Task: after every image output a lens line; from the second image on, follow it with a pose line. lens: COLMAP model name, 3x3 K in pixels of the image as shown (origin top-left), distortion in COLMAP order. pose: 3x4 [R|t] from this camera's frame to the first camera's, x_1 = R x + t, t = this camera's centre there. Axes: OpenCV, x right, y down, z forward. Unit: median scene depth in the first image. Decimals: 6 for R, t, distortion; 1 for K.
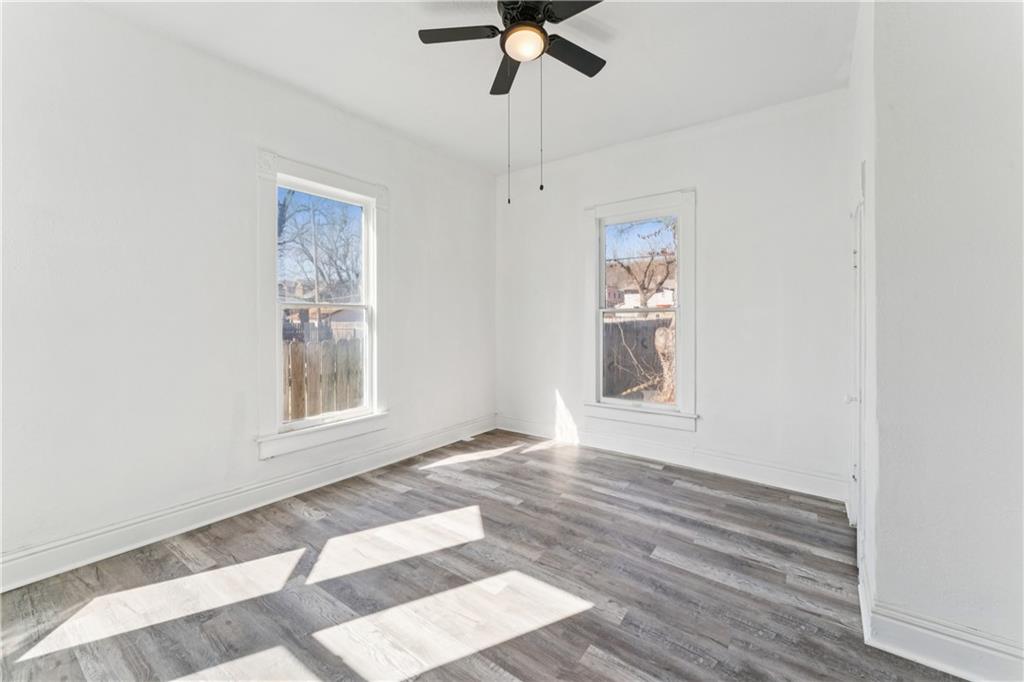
lens RADIAL K [[414.3, 0, 500.7], [0, 414.3, 319.9], [0, 0, 1]] dist [-0.001426, -0.001093]
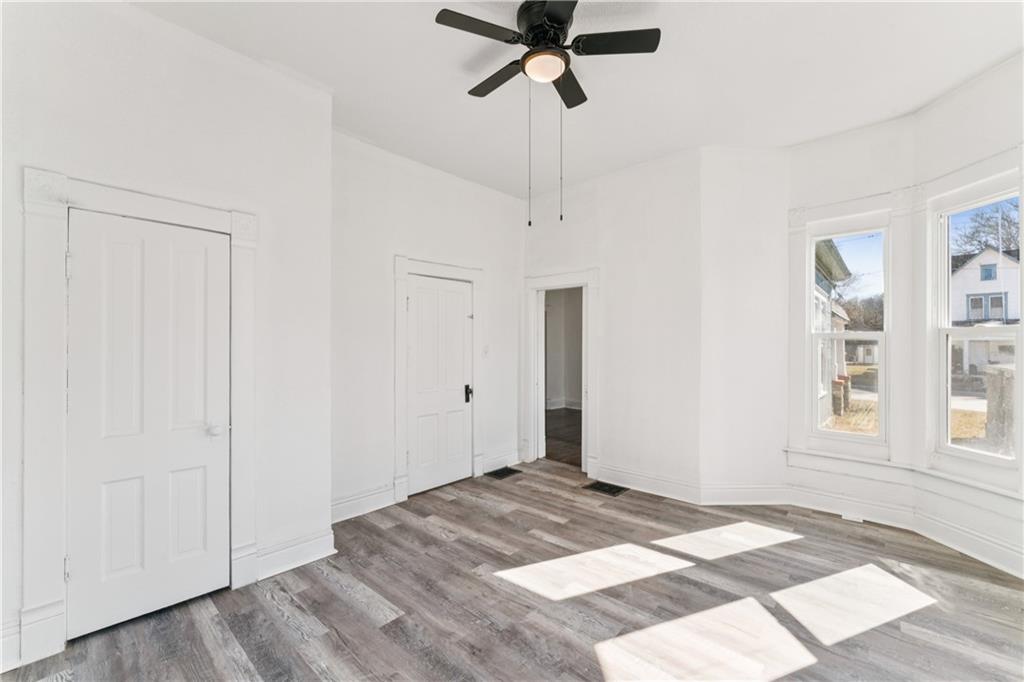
lens RADIAL K [[414.3, 0, 508.5], [0, 414.3, 343.5], [0, 0, 1]] dist [-0.001426, -0.001093]
pose [[-0.994978, 0.004020, 0.100009, 0.039945], [0.003150, 0.999956, -0.008851, -0.008622], [-0.100040, -0.008492, -0.994947, 1.735747]]
